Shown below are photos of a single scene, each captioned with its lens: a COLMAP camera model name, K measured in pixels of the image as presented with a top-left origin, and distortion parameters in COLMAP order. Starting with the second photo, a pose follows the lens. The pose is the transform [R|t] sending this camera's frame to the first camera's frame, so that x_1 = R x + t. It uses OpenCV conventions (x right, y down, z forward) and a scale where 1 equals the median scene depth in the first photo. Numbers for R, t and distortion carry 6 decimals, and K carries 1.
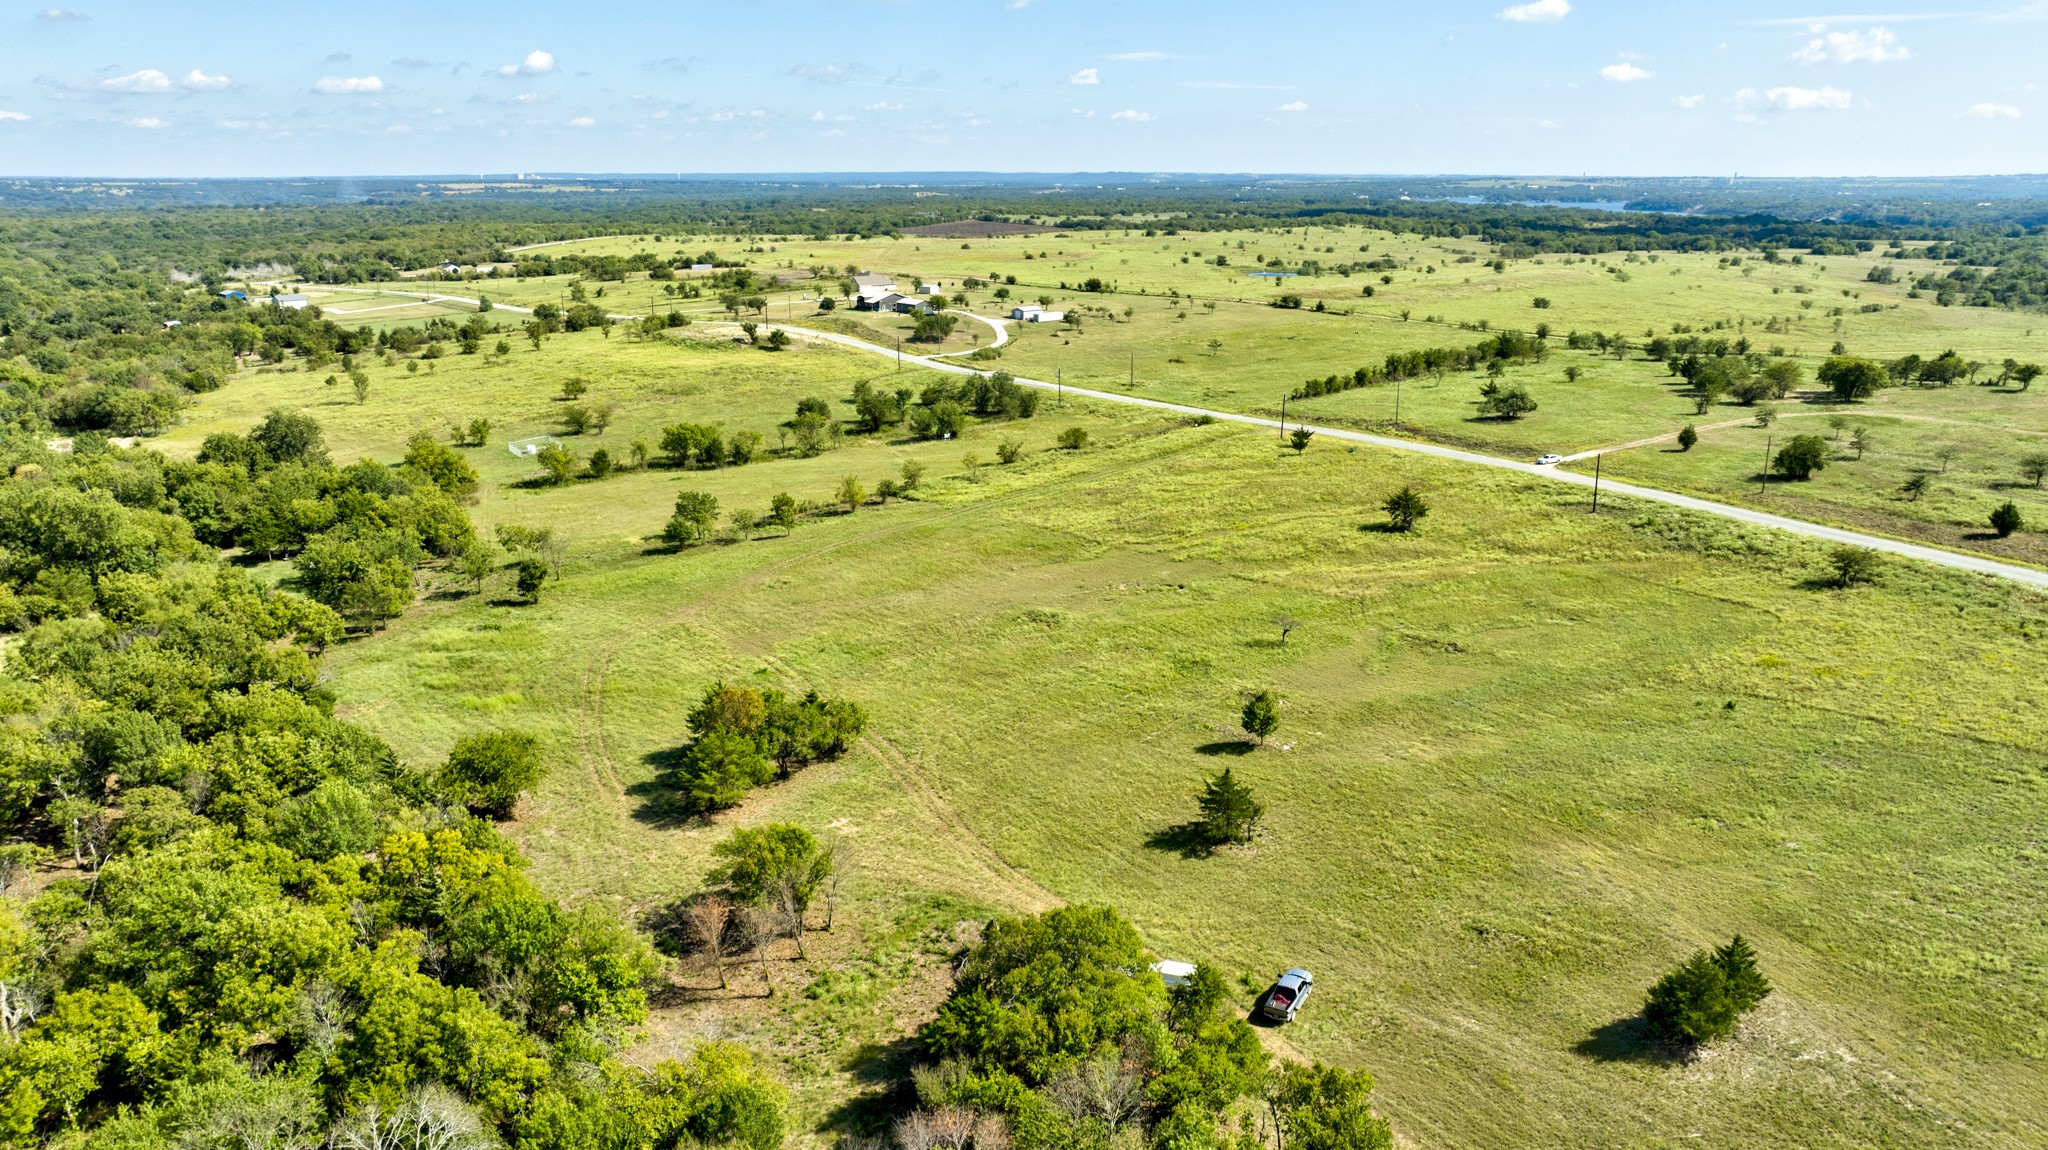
lens RADIAL K [[1448.3, 0, 1030.0], [0, 1448.3, 574.1], [0, 0, 1]] dist [-0.035339, 0.037466]
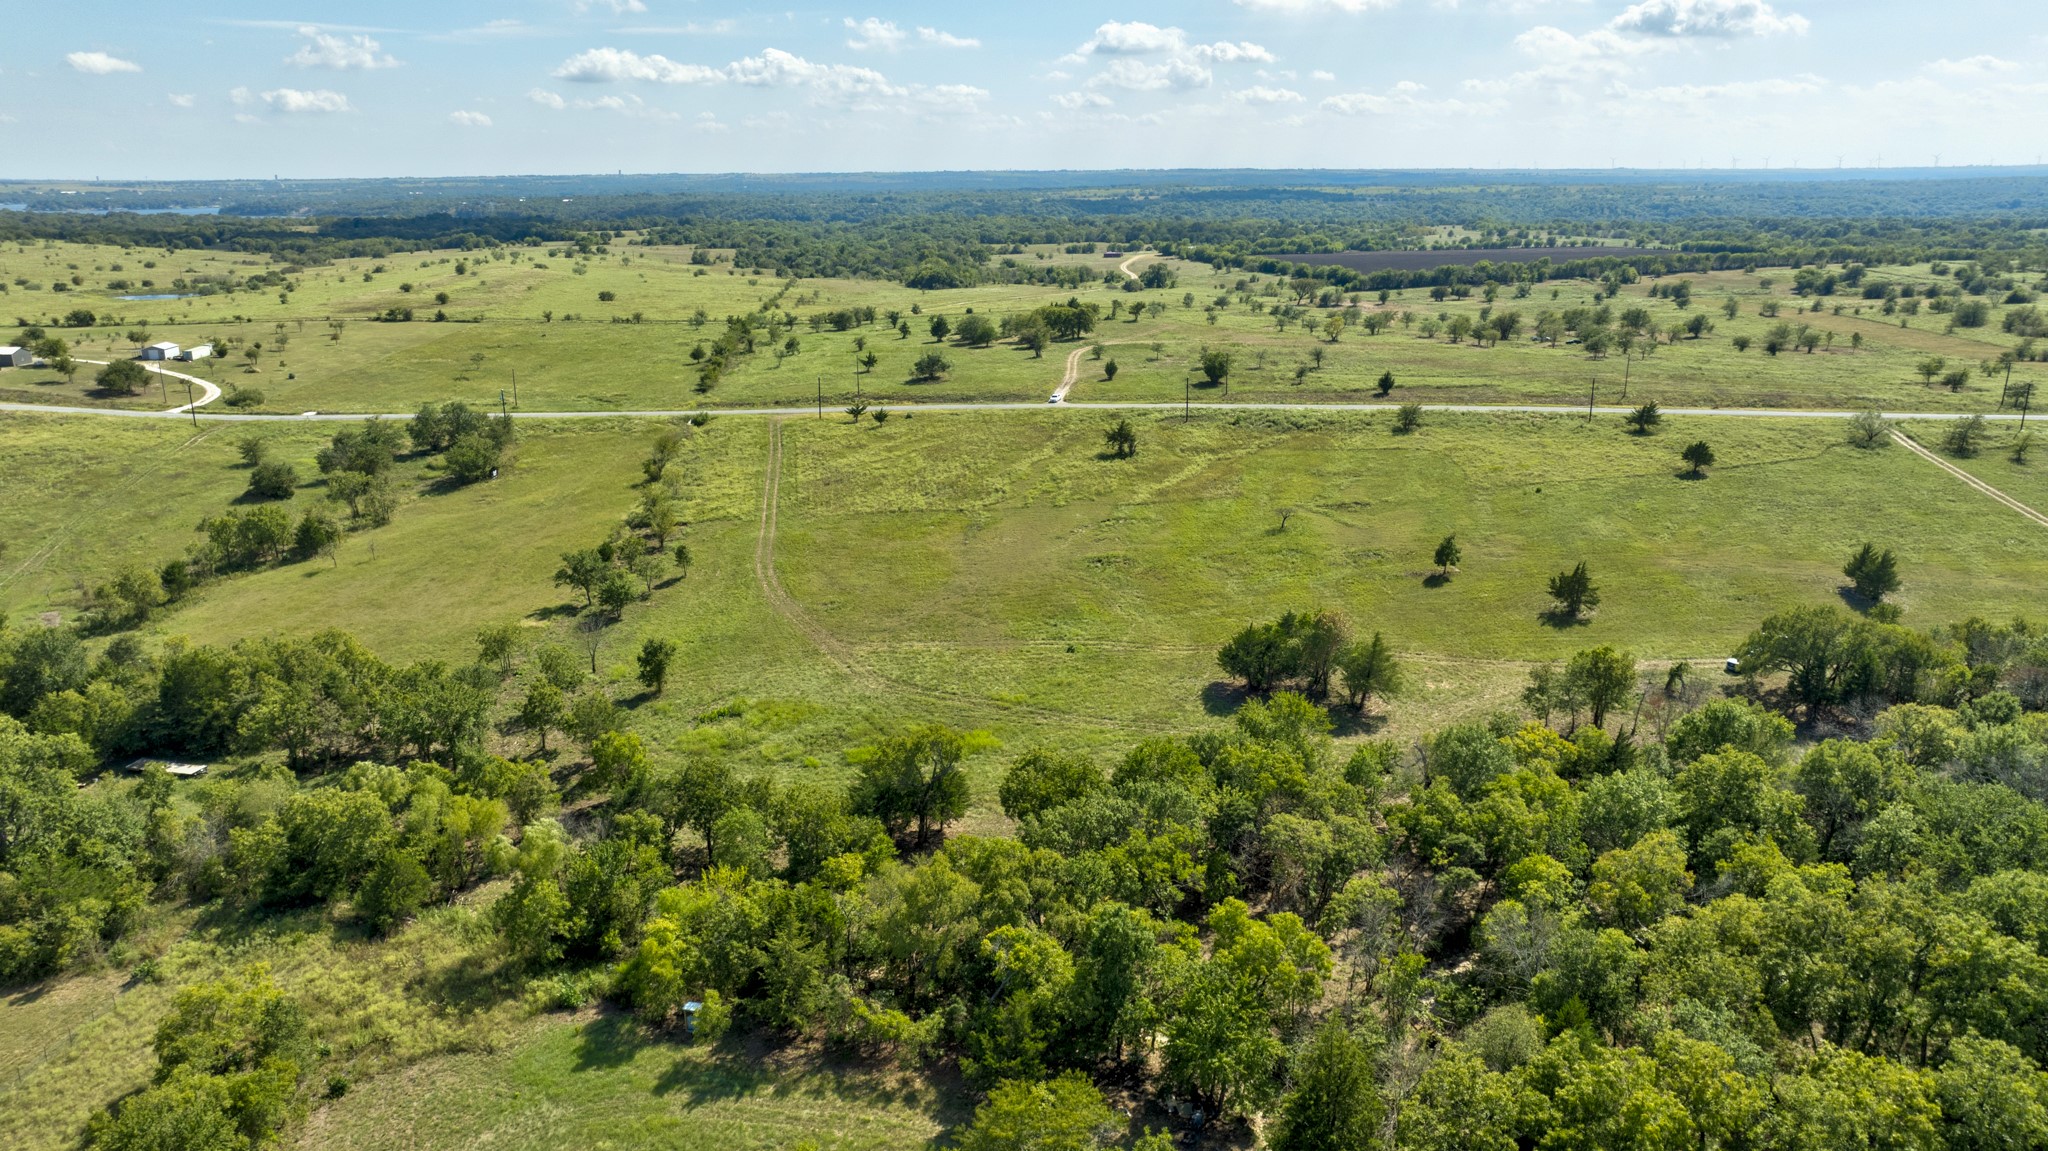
lens RADIAL K [[1448.3, 0, 1030.0], [0, 1448.3, 571.6], [0, 0, 1]] dist [-0.035339, 0.037466]
pose [[0.592075, -0.216690, 0.776204, -0.565588], [0.218581, 0.970247, 0.104131, -0.058150], [-0.775673, 0.108011, 0.621824, 0.204287]]
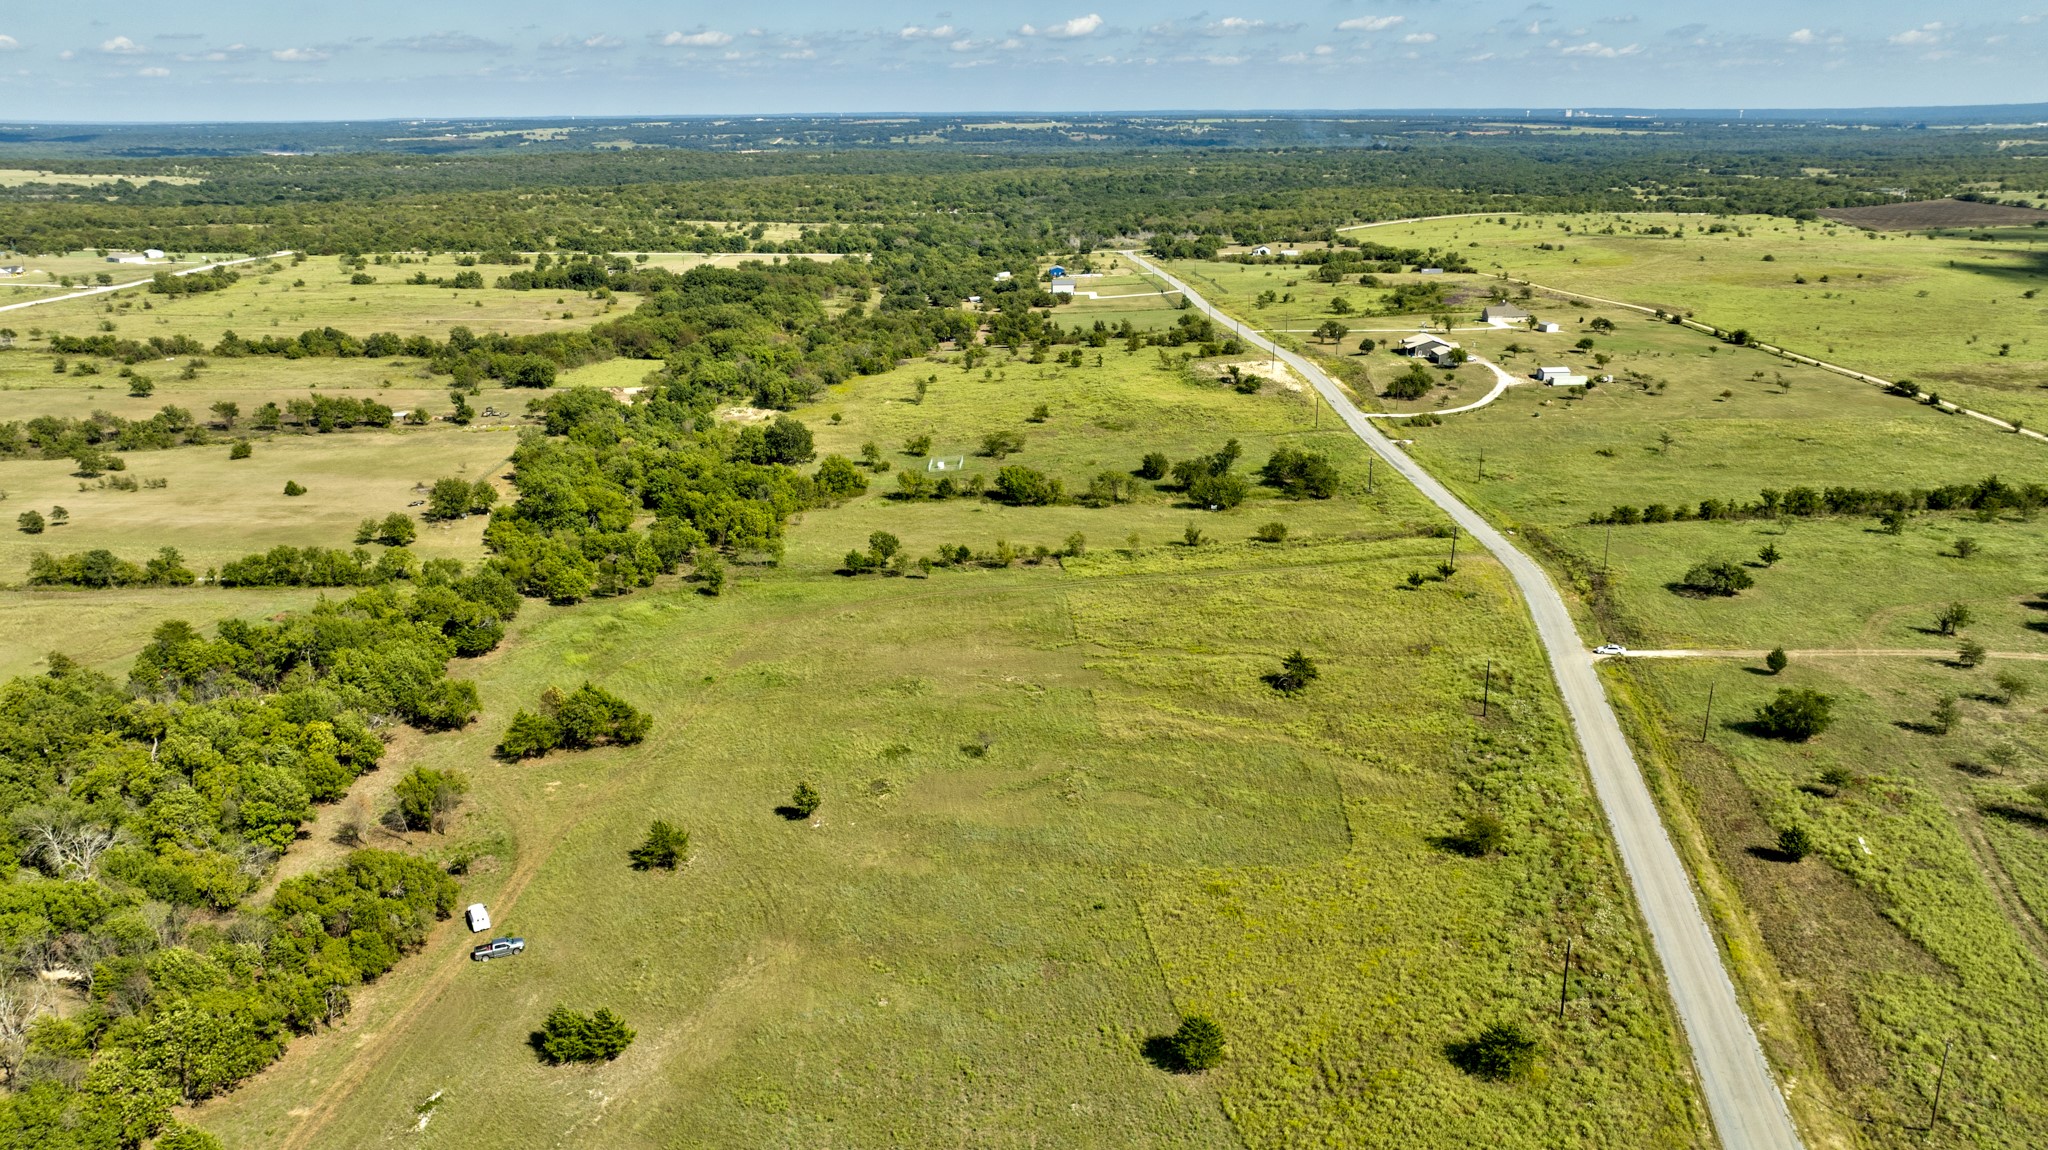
lens RADIAL K [[1448.3, 0, 1017.3], [0, 1448.3, 569.5], [0, 0, 1]] dist [-0.035339, 0.037466]
pose [[0.767402, 0.189676, -0.612467, 0.532125], [-0.163868, 0.981537, 0.098653, -0.135340], [0.619872, 0.024657, 0.784316, 0.016669]]
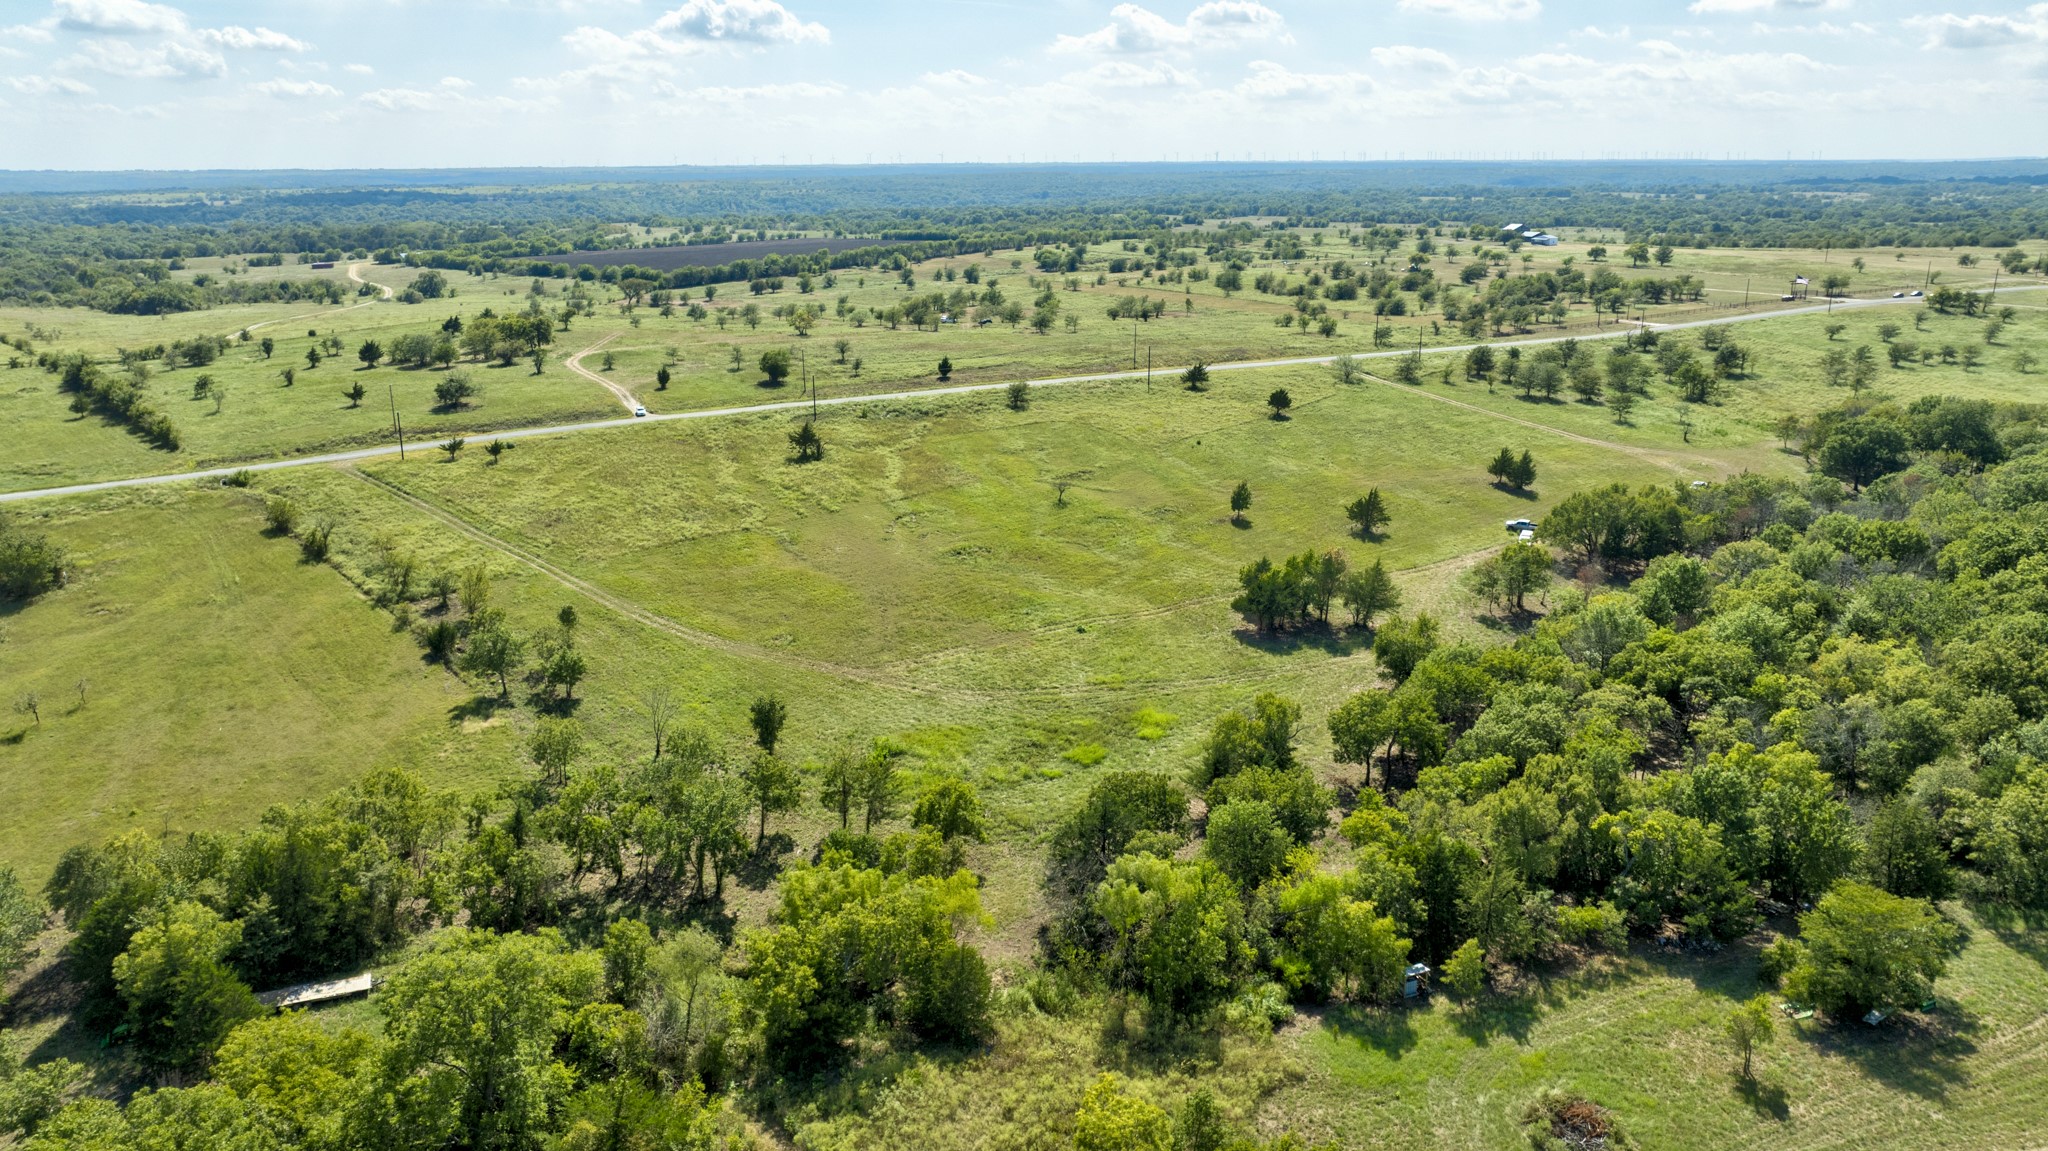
lens RADIAL K [[1448.3, 0, 1026.6], [0, 1448.3, 587.9], [0, 0, 1]] dist [-0.035339, 0.037466]
pose [[0.017519, -0.280083, 0.959816, -0.684623], [0.271830, 0.925139, 0.265003, -0.146329], [-0.962186, 0.256264, 0.092343, 0.523575]]
